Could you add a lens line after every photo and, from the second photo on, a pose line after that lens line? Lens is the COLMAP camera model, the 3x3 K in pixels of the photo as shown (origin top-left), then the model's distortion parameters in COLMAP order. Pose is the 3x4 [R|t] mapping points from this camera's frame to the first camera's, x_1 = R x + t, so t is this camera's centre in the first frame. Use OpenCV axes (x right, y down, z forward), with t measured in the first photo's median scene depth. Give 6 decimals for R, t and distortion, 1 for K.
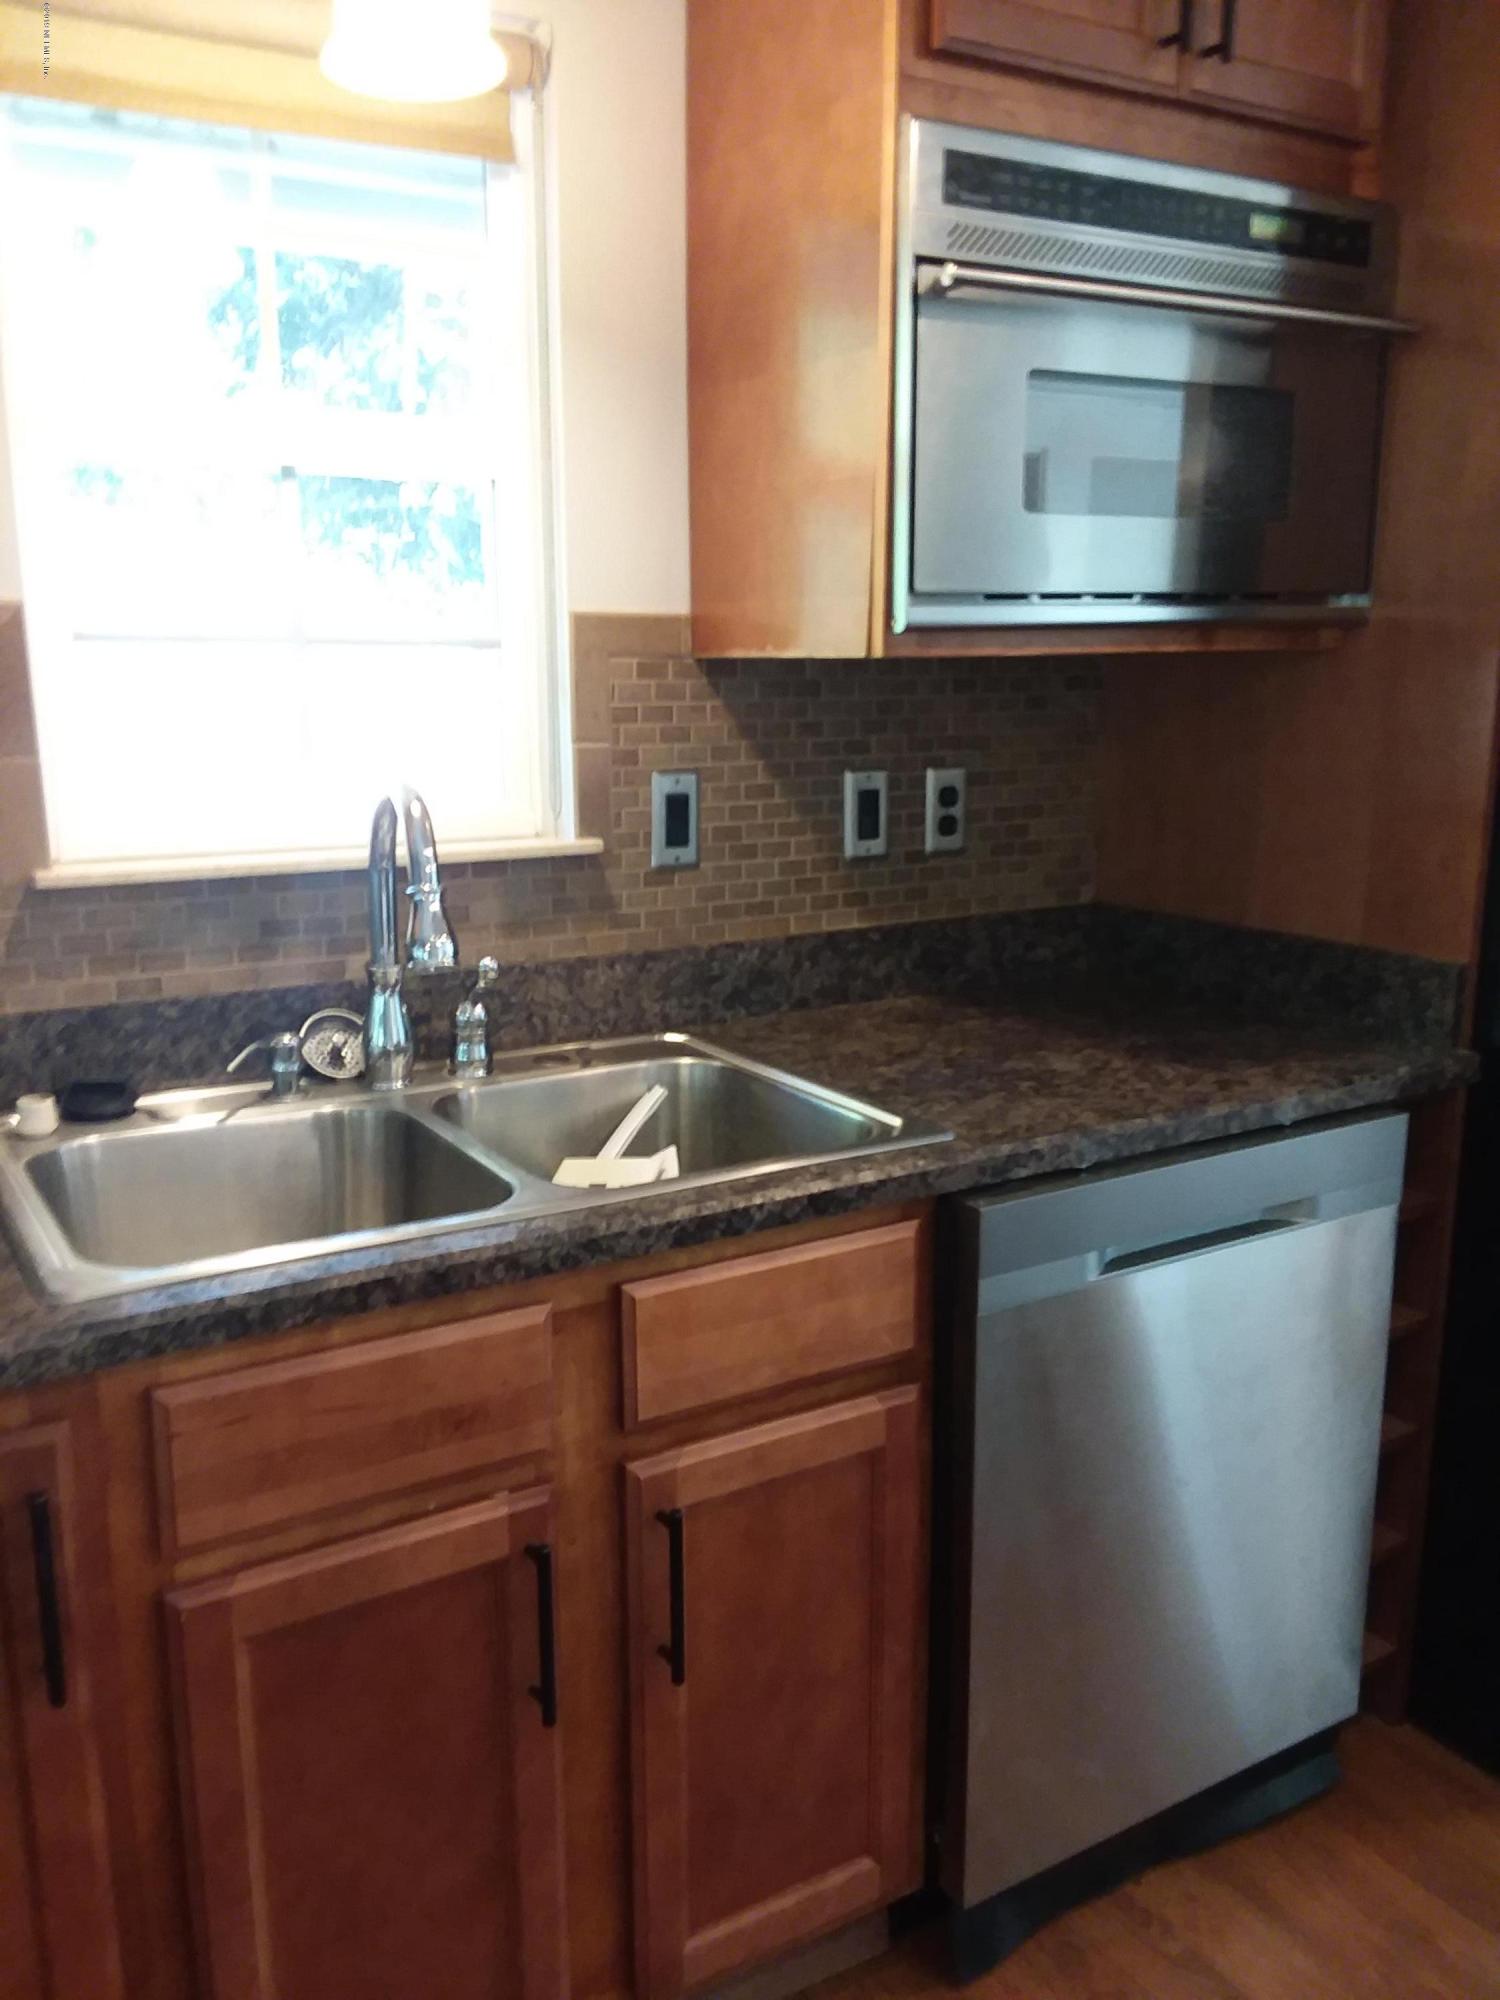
lens RADIAL K [[1627.8, 0, 713.6], [0, 1627.8, 1003.4], [0, 0, 1]] dist [0.132927, -0.253231]
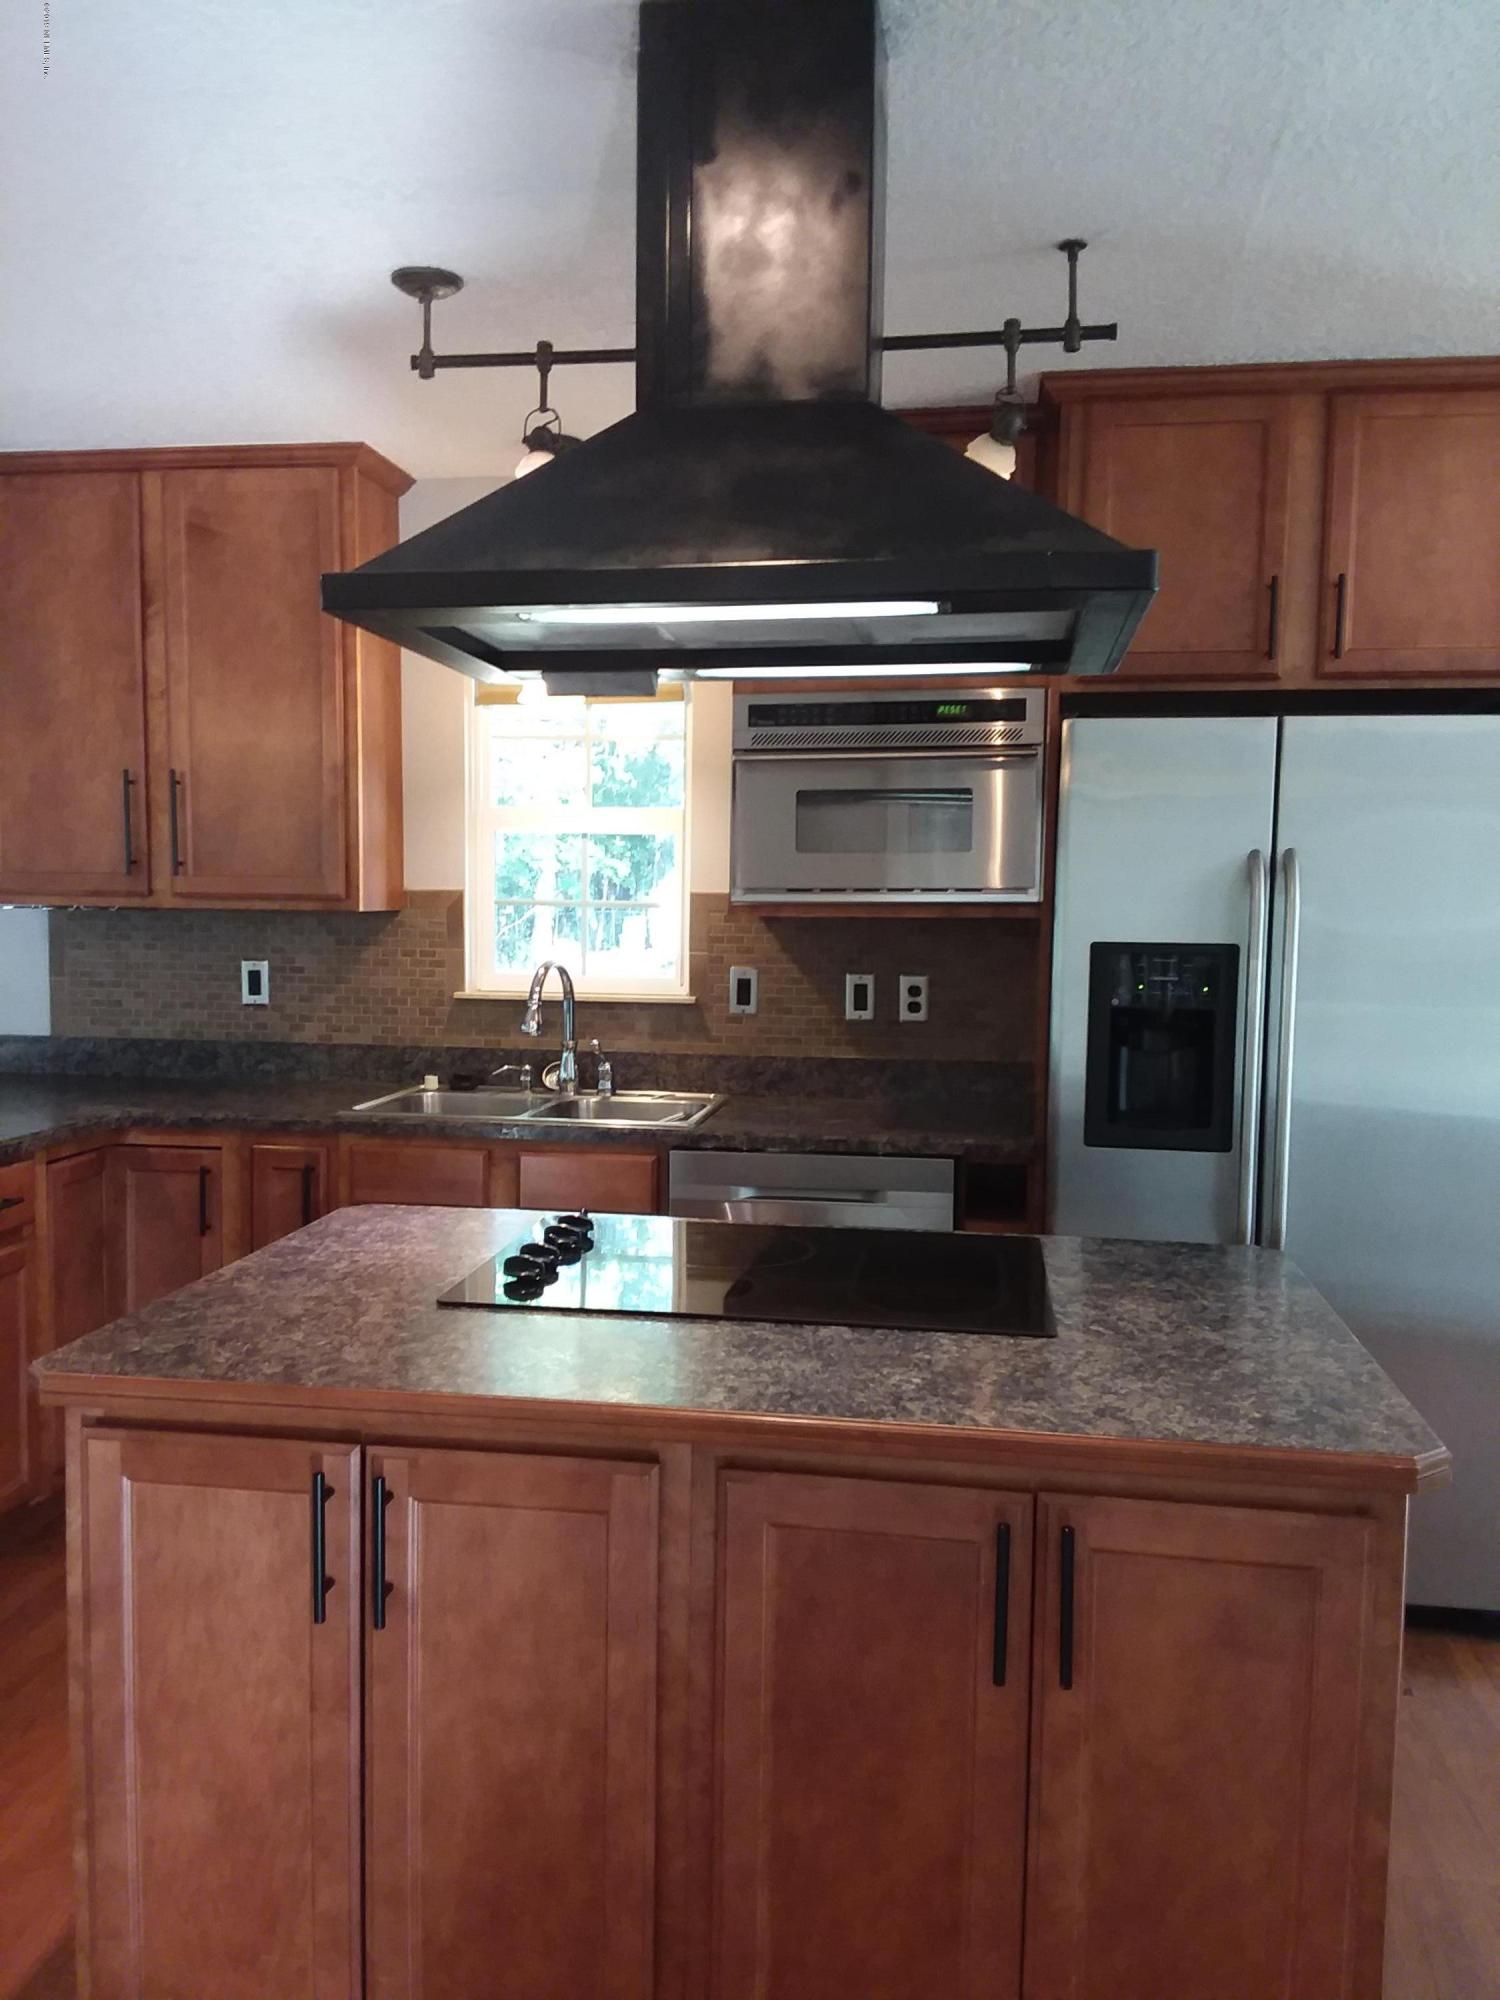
lens RADIAL K [[1596.2, 0, 702.0], [0, 1596.2, 1003.4], [0, 0, 1]] dist [0.144796, -0.228297]
pose [[0.770272, 0.058255, -0.635049, 1.282400], [-0.145645, 0.985570, -0.086249, 0.085552], [0.620861, 0.158927, 0.767641, -0.586251]]
